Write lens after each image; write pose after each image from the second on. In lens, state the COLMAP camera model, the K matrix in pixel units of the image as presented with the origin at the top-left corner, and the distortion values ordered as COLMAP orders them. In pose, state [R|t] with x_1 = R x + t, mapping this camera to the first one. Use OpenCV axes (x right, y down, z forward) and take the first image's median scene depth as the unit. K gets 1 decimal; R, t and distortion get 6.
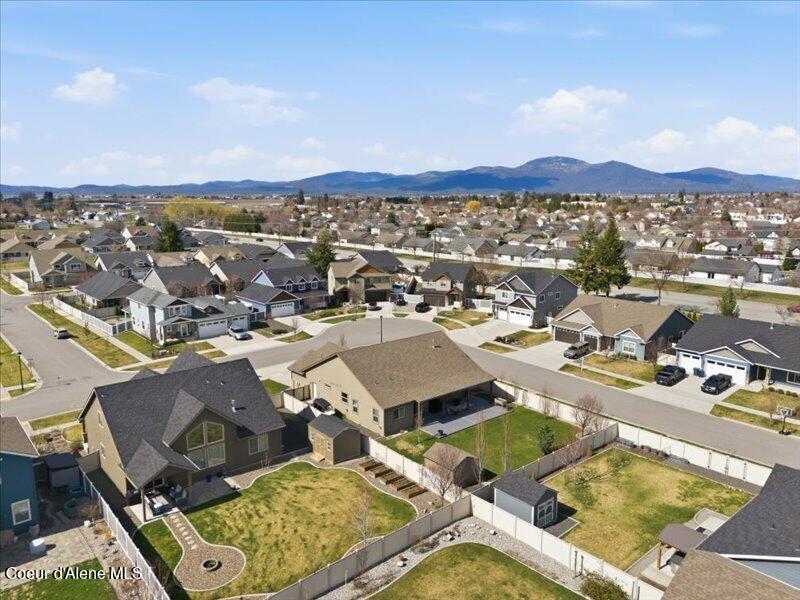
lens RADIAL K [[586.6, 0, 397.2], [0, 586.6, 298.6], [0, 0, 1]] dist [0.064784, -0.040366]
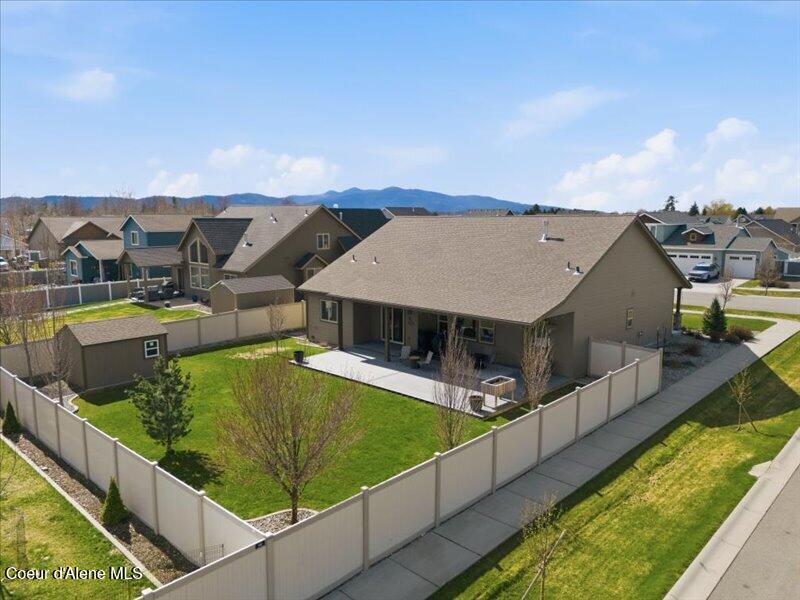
lens RADIAL K [[586.6, 0, 392.6], [0, 586.6, 302.7], [0, 0, 1]] dist [0.064784, -0.040366]
pose [[0.104405, 0.150737, -0.983045, 0.388697], [-0.178089, 0.975304, 0.130636, 0.078579], [0.978460, 0.161431, 0.128671, 0.718834]]
